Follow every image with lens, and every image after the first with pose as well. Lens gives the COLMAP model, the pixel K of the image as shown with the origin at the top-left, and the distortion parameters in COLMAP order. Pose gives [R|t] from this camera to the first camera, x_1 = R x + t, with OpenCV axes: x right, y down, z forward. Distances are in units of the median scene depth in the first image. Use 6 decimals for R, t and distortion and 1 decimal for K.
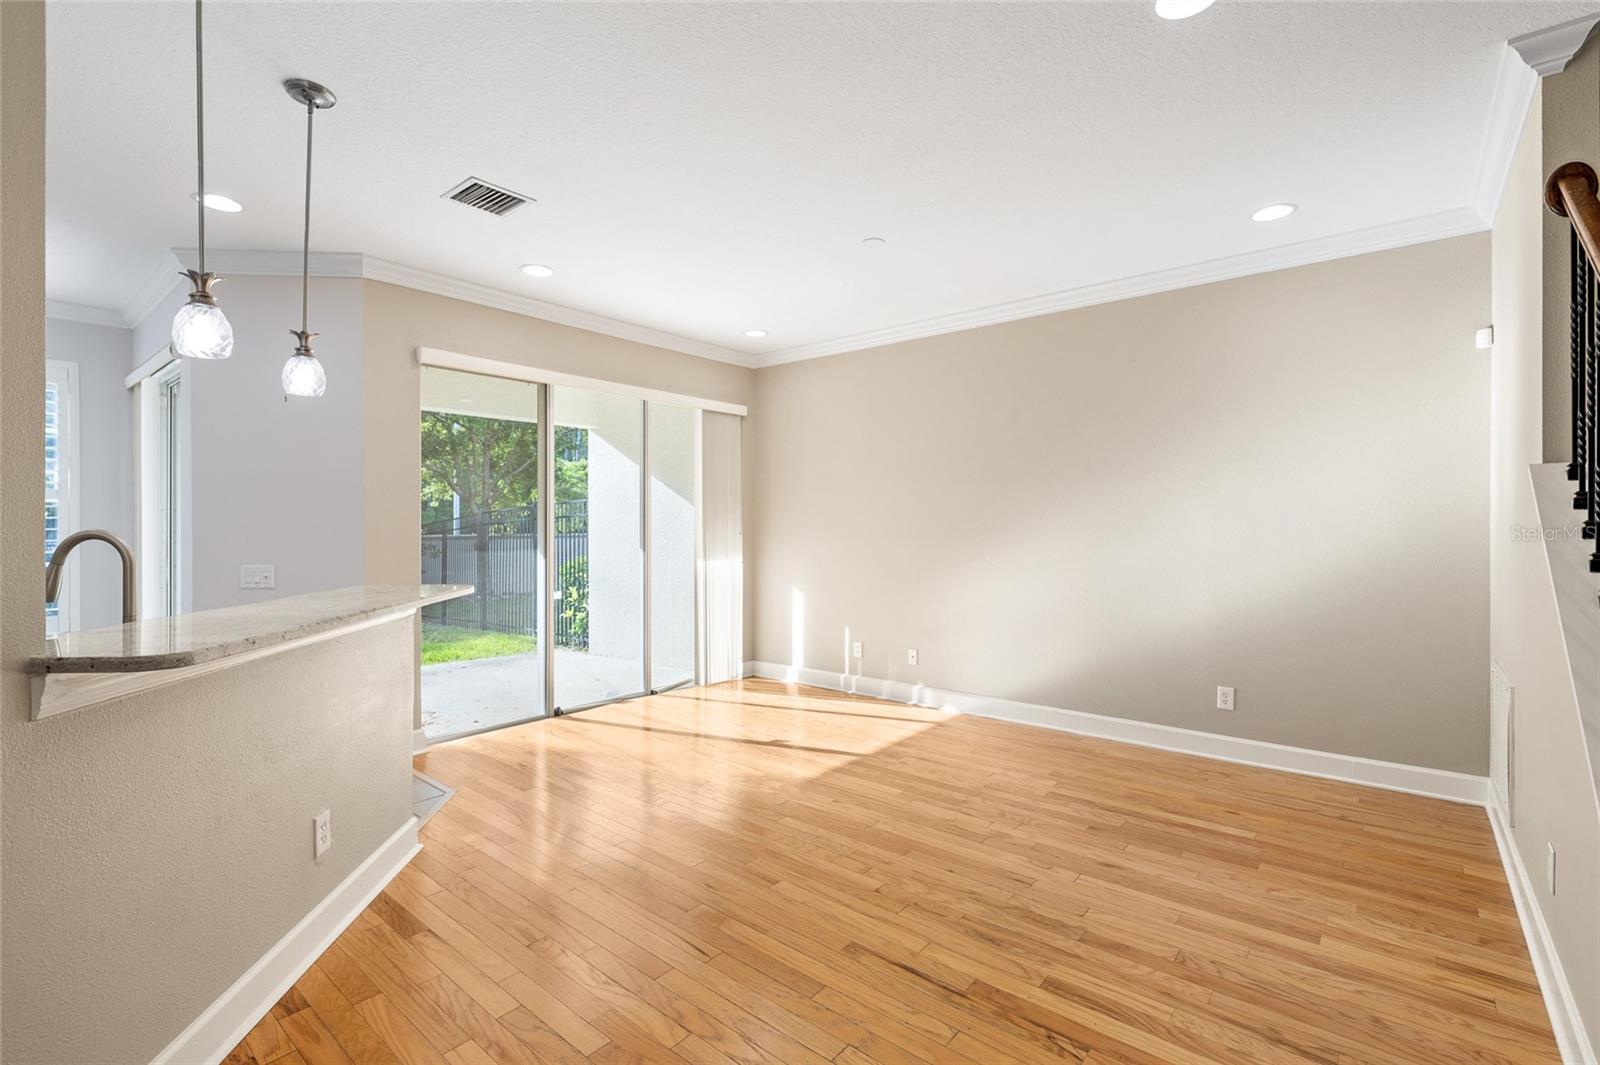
lens RADIAL K [[723.2, 0, 799.0], [0, 723.2, 521.4], [0, 0, 1]] dist [-0.006872, 0.003364]
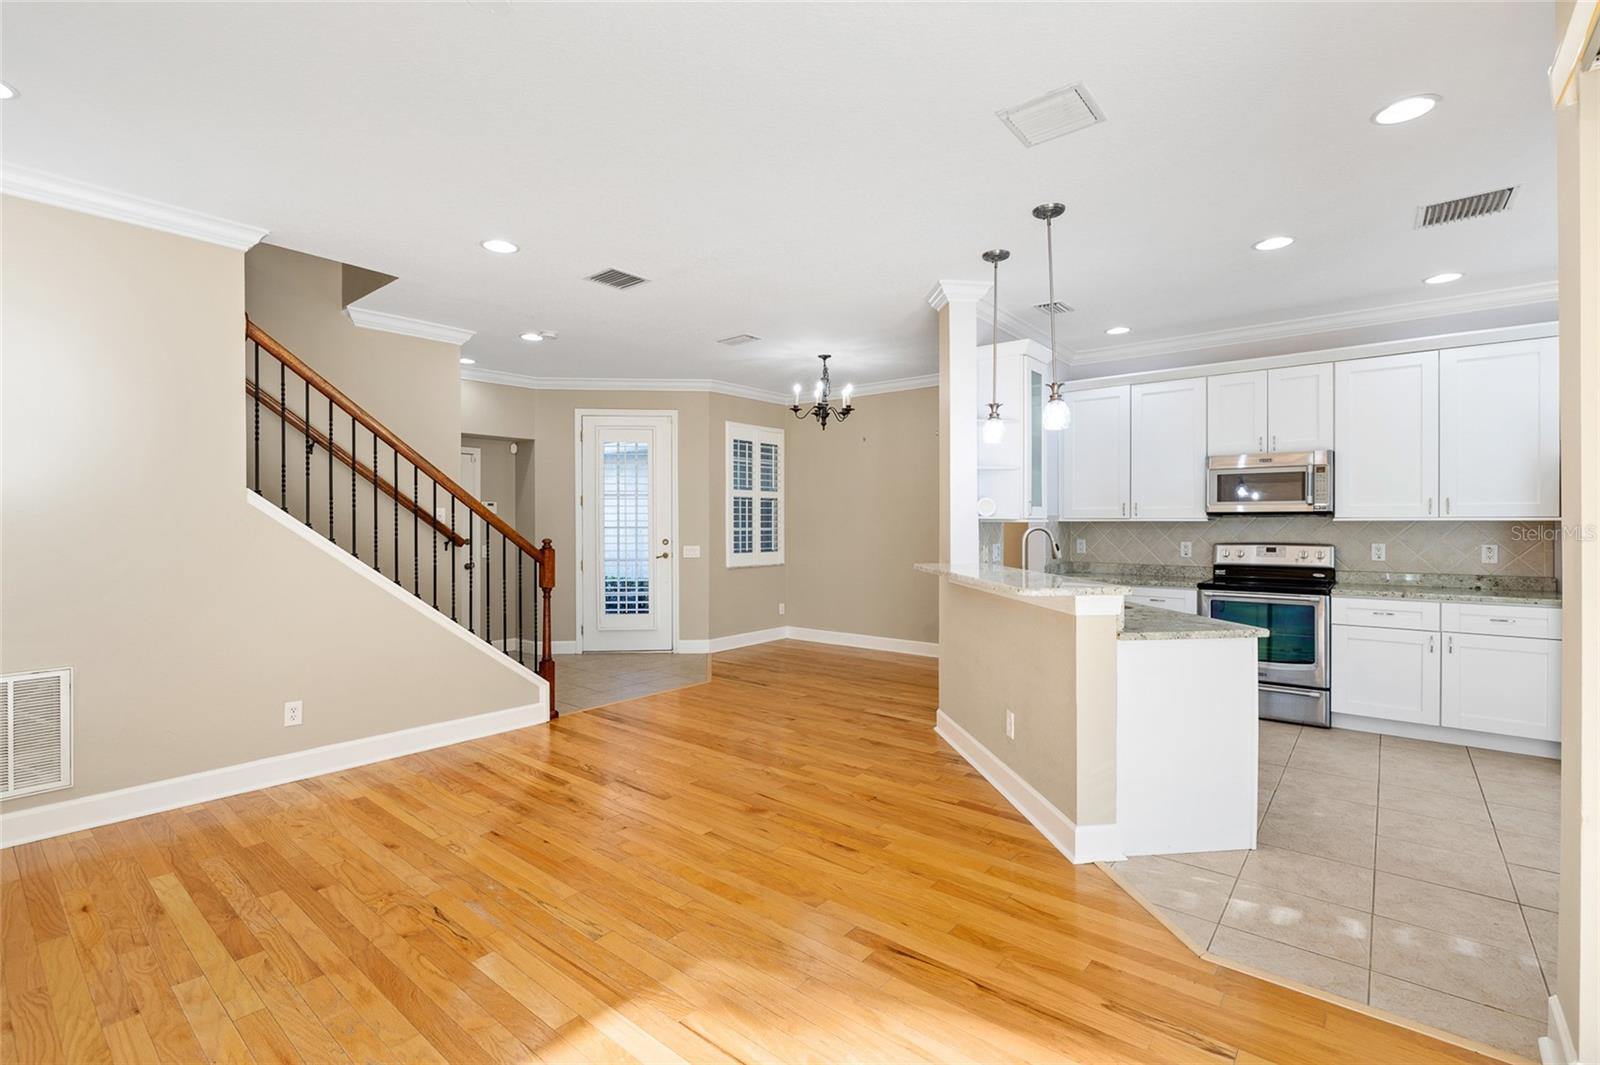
lens RADIAL K [[723.2, 0, 803.7], [0, 723.2, 523.7], [0, 0, 1]] dist [-0.006872, 0.003364]
pose [[-0.999902, 0.002200, -0.013808, -0.092398], [0.002231, 0.999995, -0.002187, 0.002727], [0.013804, -0.002218, -0.999902, 1.162967]]
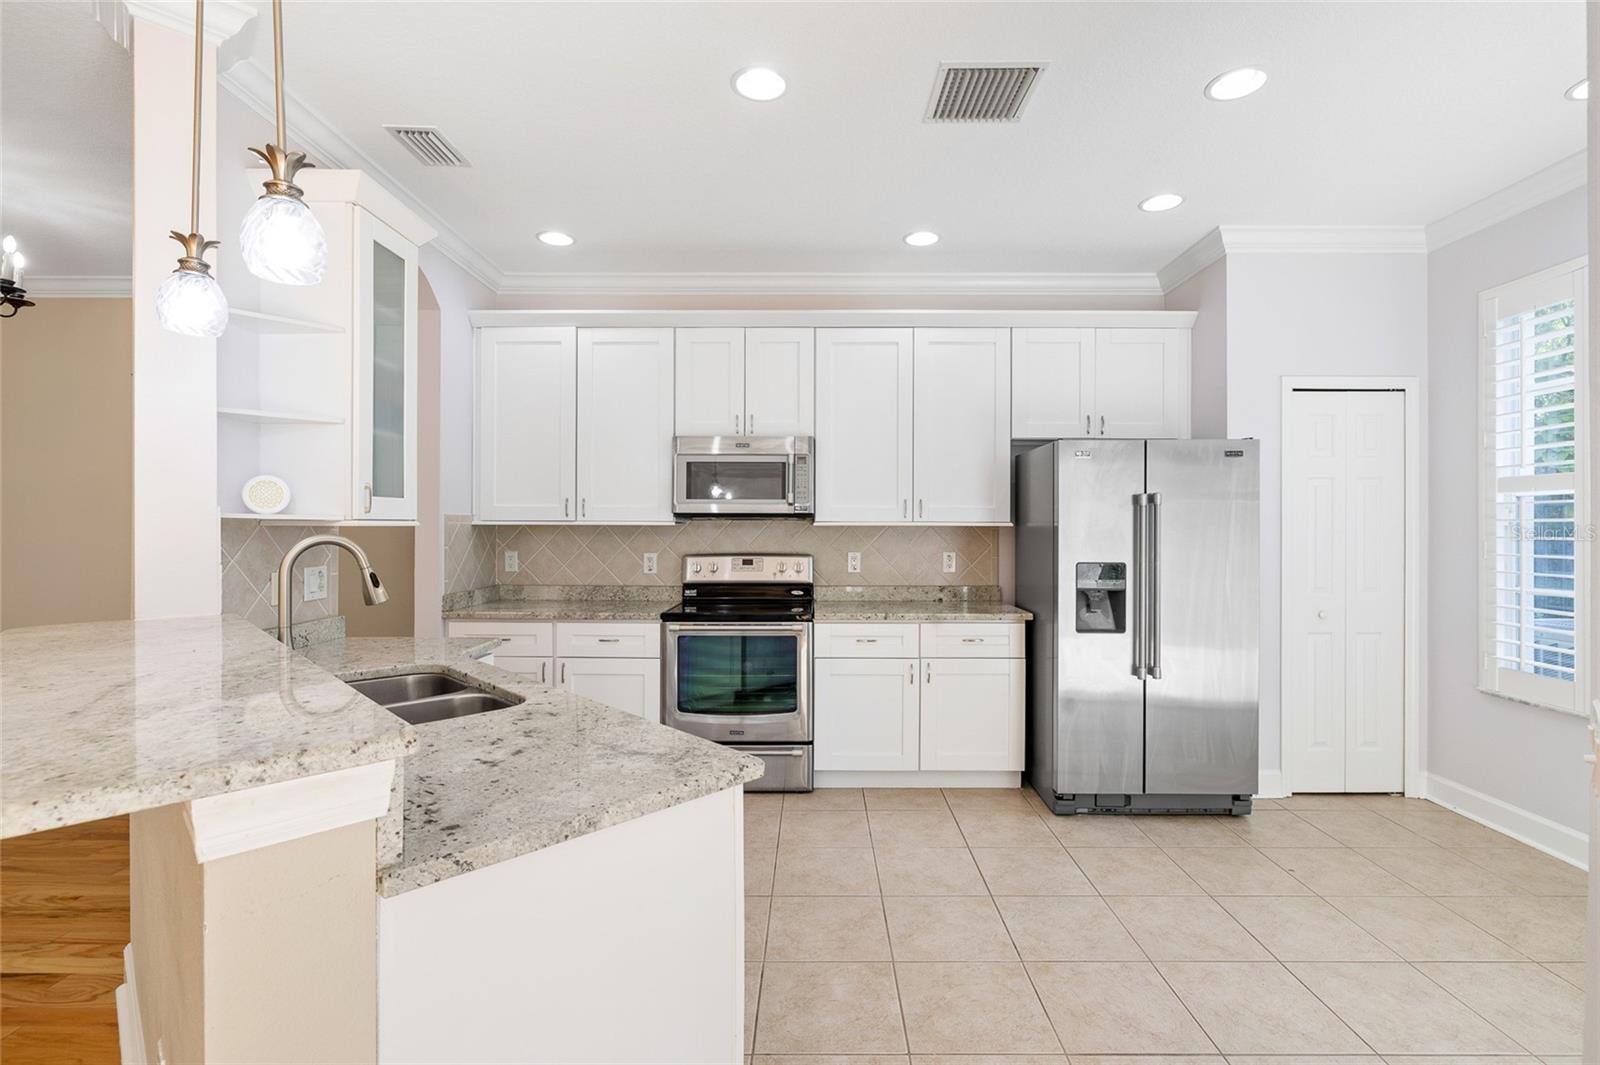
lens RADIAL K [[723.2, 0, 810.1], [0, 723.2, 529.0], [0, 0, 1]] dist [-0.006872, 0.003364]
pose [[-0.771633, 0.001467, -0.636066, -0.318752], [0.000706, 0.999999, 0.001450, 0.001061], [0.636068, 0.000670, -0.771633, 0.801857]]
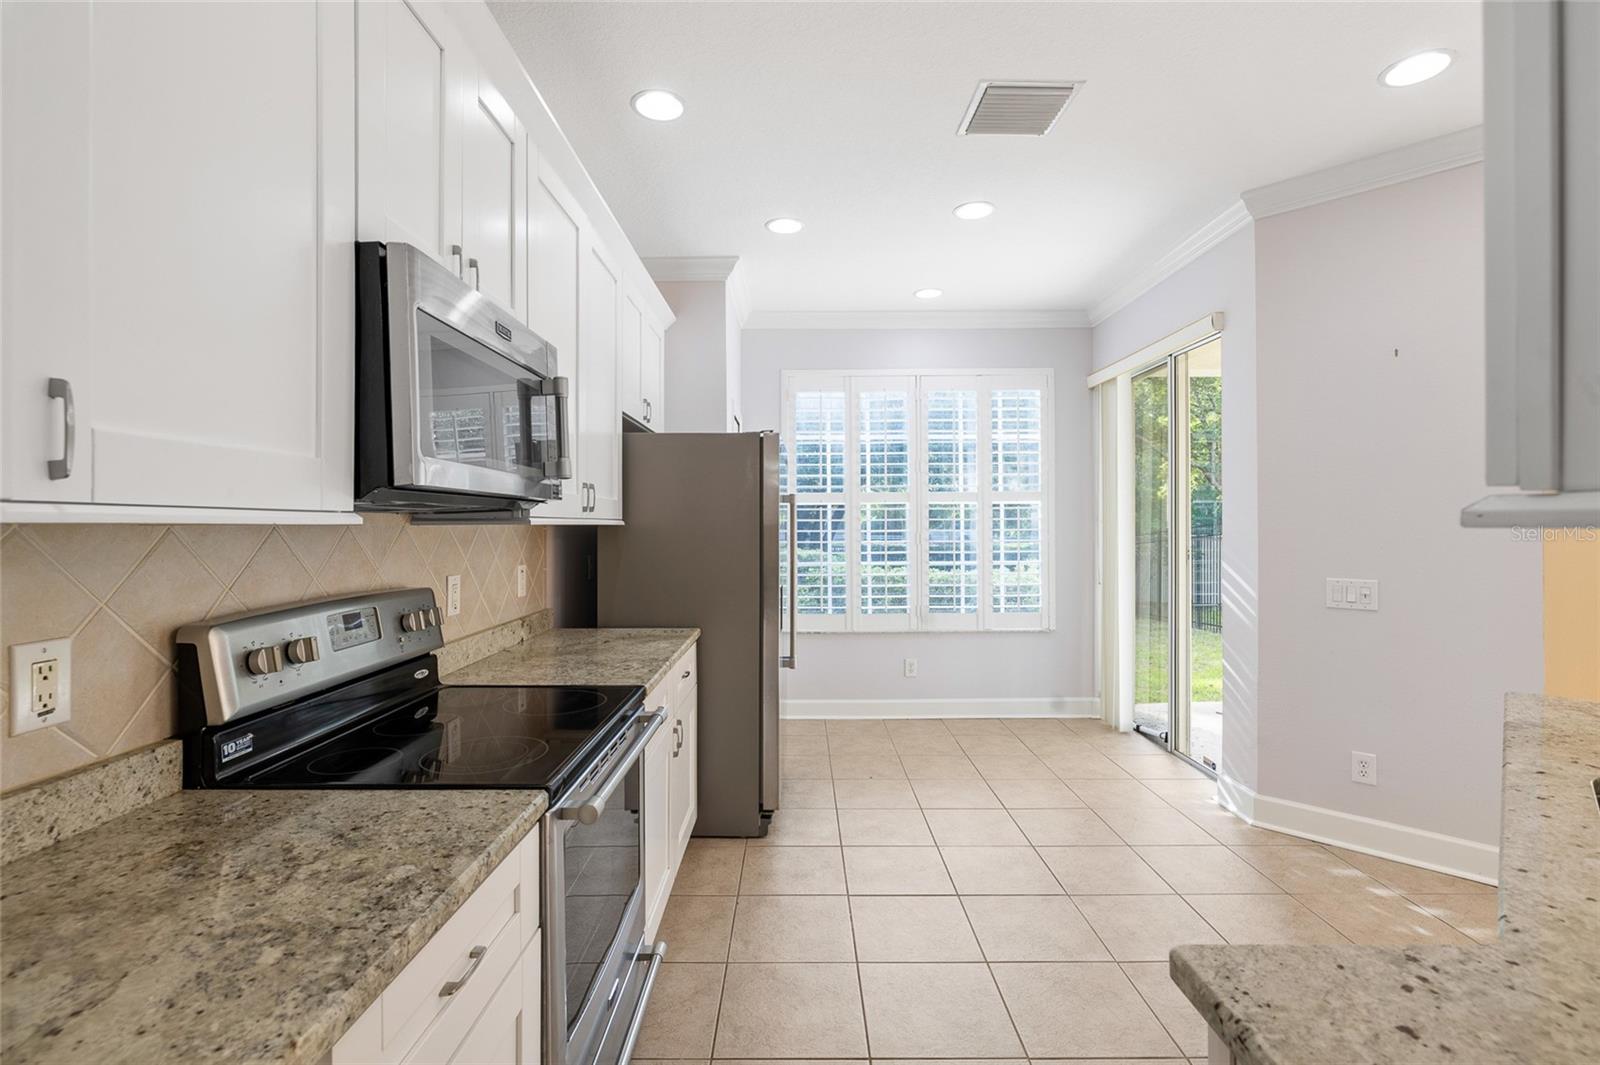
lens RADIAL K [[723.2, 0, 810.3], [0, 723.2, 518.6], [0, 0, 1]] dist [-0.006872, 0.003364]
pose [[0.649320, -0.008567, -0.760467, -0.424250], [0.006561, 0.999962, -0.005663, -0.001193], [0.760487, -0.001313, 0.649351, 0.058121]]
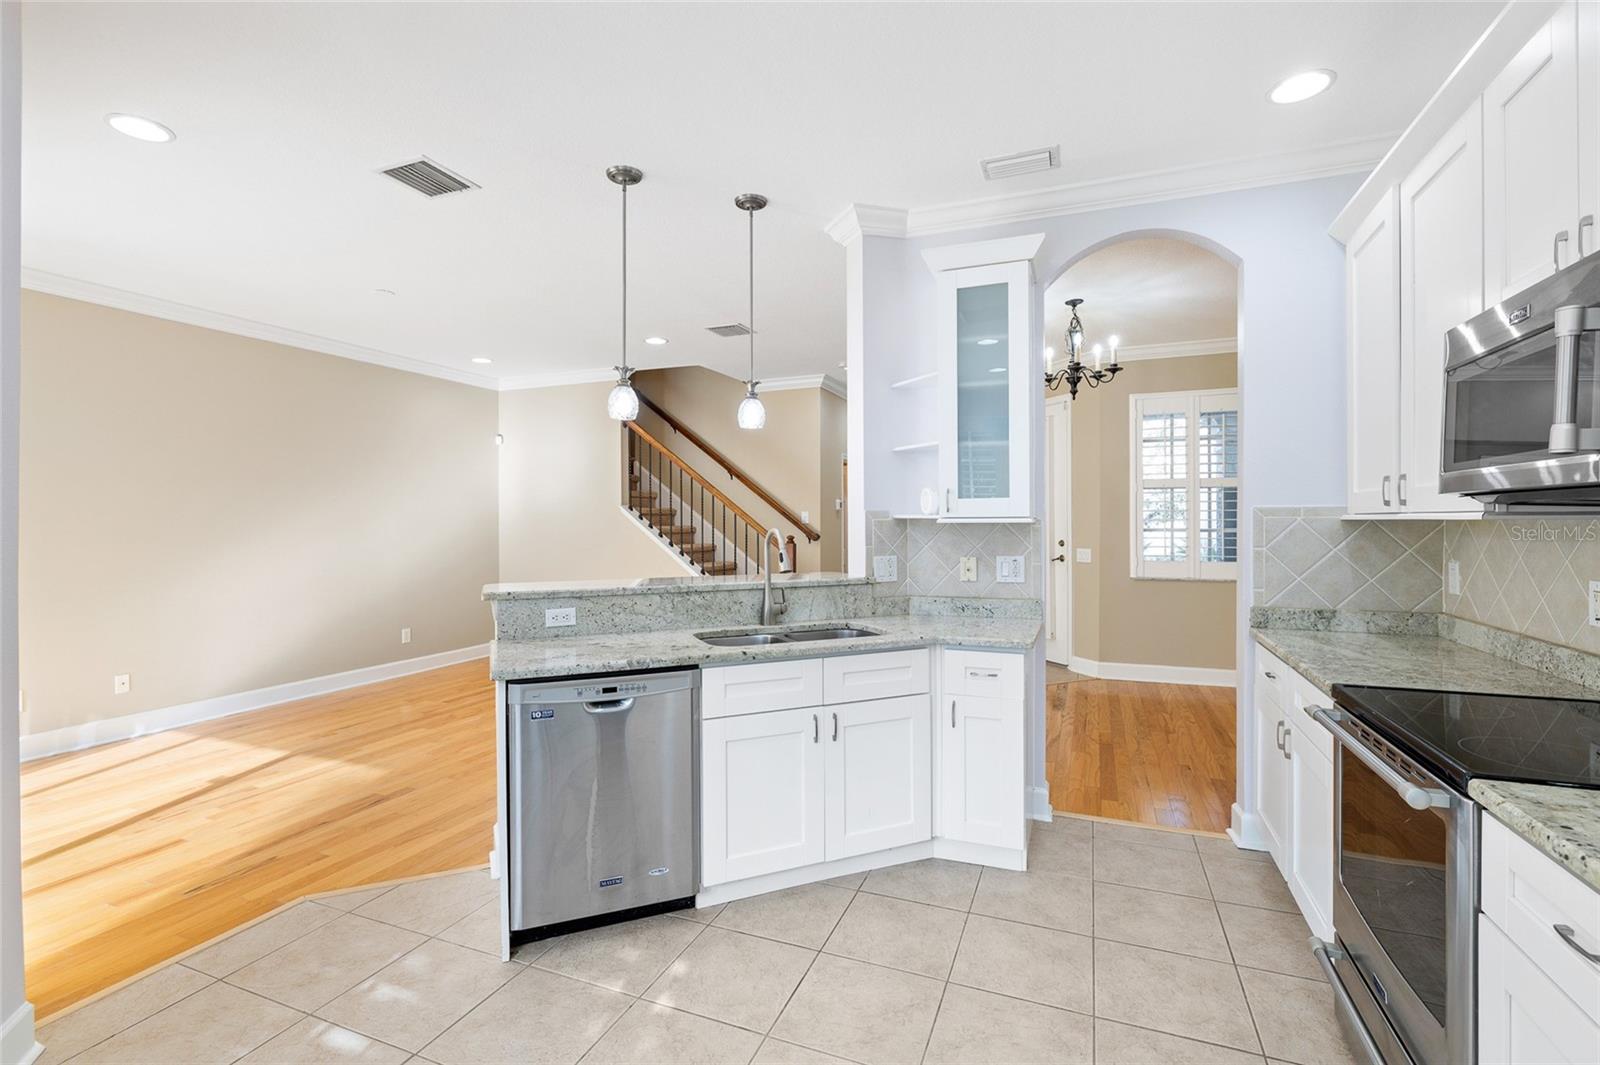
lens RADIAL K [[723.2, 0, 796.2], [0, 723.2, 524.1], [0, 0, 1]] dist [-0.006872, 0.003364]
pose [[-0.303039, -0.000729, 0.952978, -0.946406], [0.000097, 1.000000, 0.000796, 0.000166], [-0.952978, 0.000333, -0.303038, 0.539554]]
